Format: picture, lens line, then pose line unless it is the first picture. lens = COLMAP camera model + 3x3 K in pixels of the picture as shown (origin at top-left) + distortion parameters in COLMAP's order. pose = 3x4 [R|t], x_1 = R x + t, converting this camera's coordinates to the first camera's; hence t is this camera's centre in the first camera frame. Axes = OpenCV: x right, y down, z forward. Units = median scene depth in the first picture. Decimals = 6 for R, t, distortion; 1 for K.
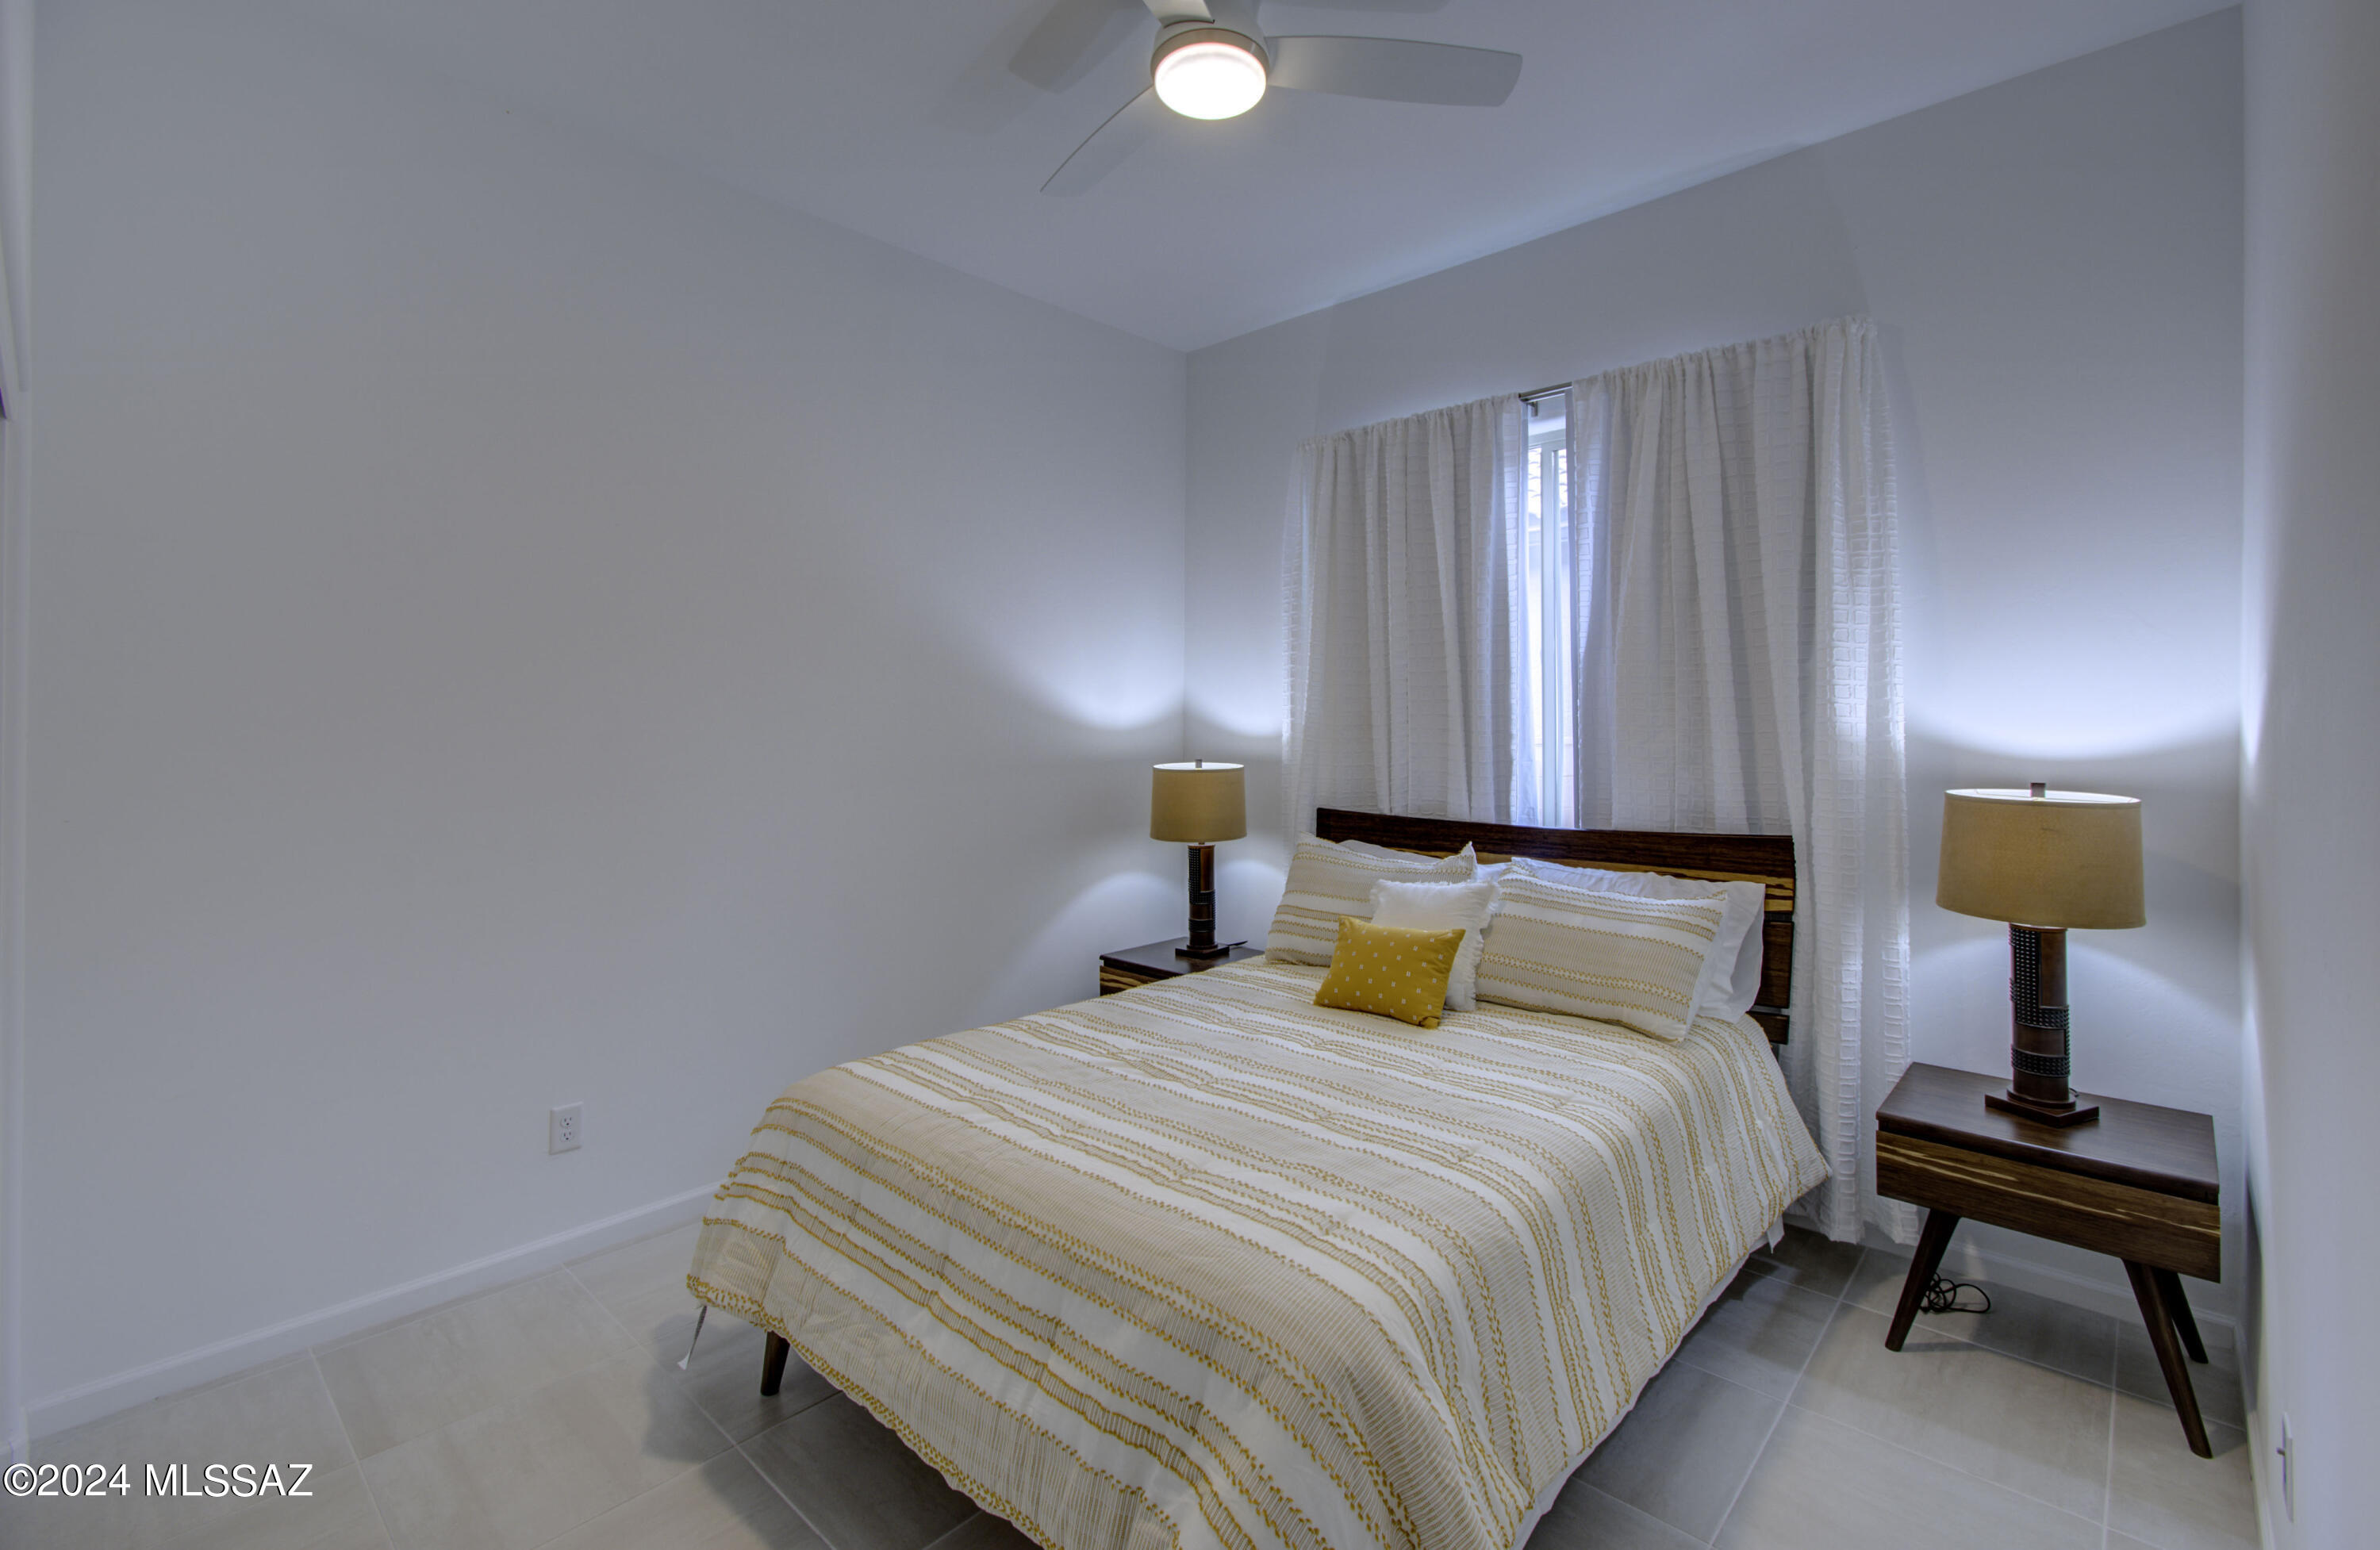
lens RADIAL K [[1022.6, 0, 1200.2], [0, 1022.6, 745.8], [0, 0, 1]] dist [-0.000308, 0.000559]
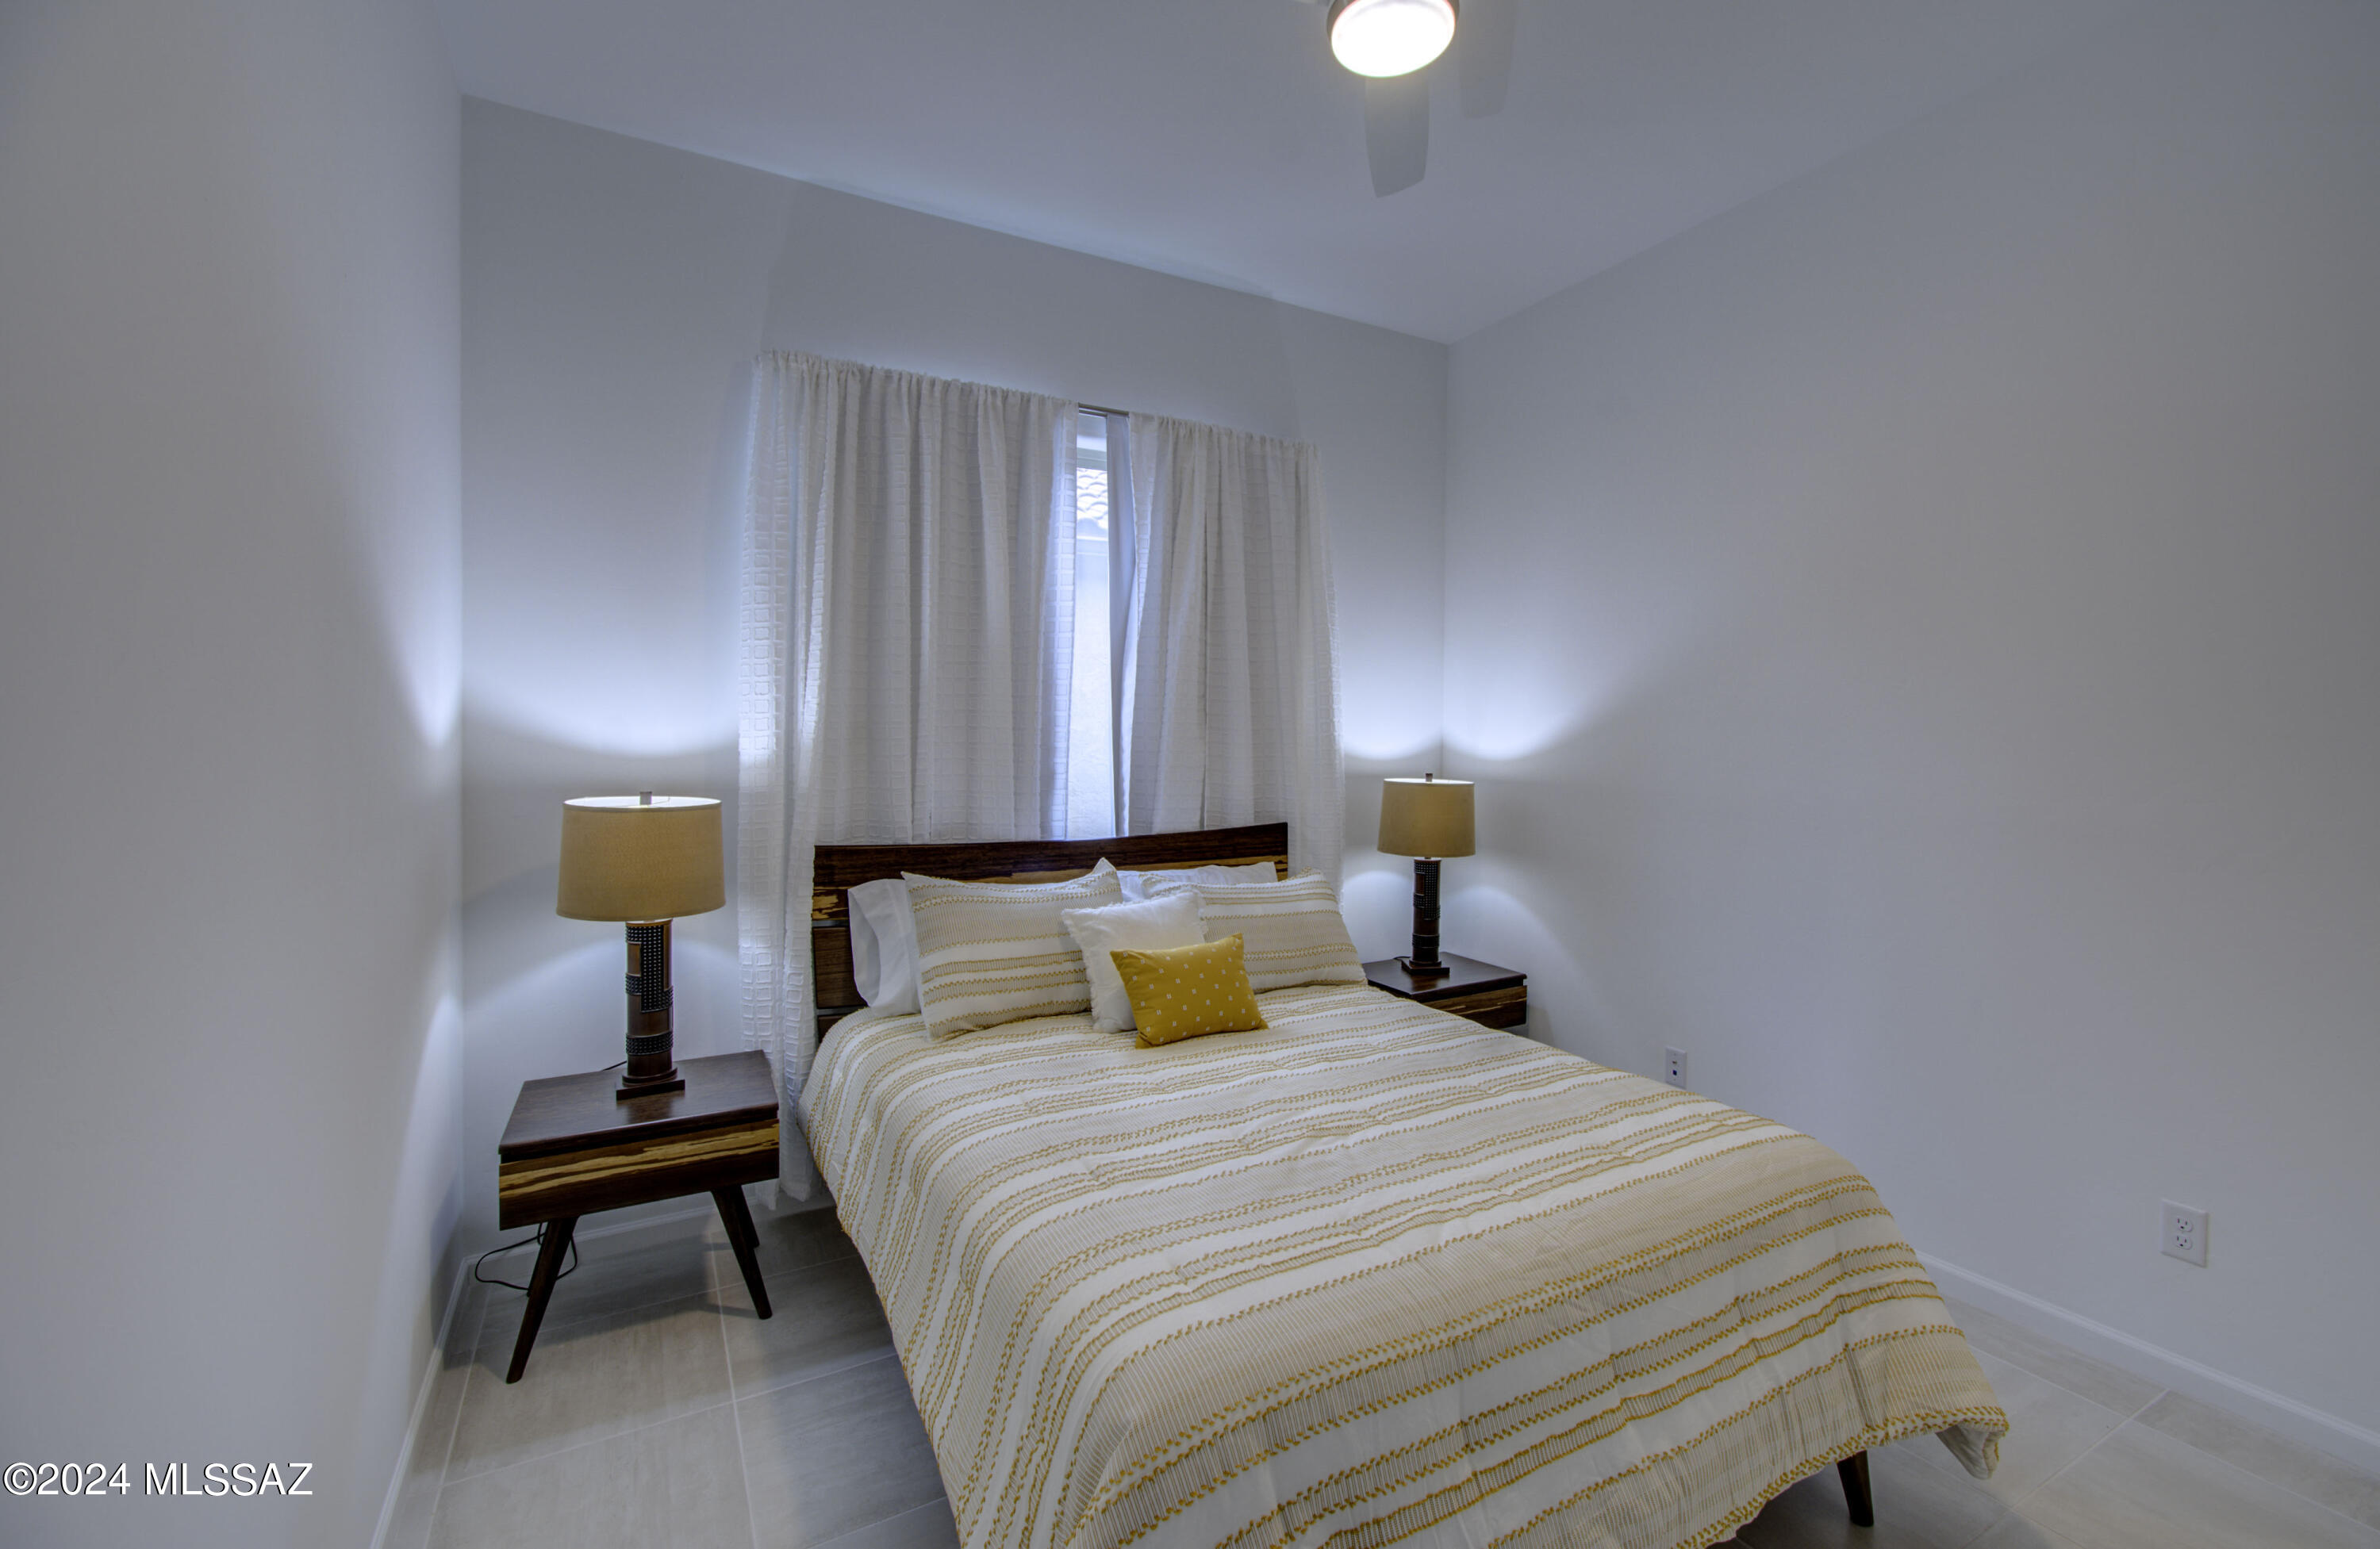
lens RADIAL K [[1076.7, 0, 1190.6], [0, 1076.7, 770.7], [0, 0, 1]] dist [0.002166, 0.000348]
pose [[0.311953, -0.029729, 0.949632, -0.631130], [0.020750, 0.999485, 0.024473, -0.010847], [-0.949871, 0.012071, 0.312409, 0.549500]]
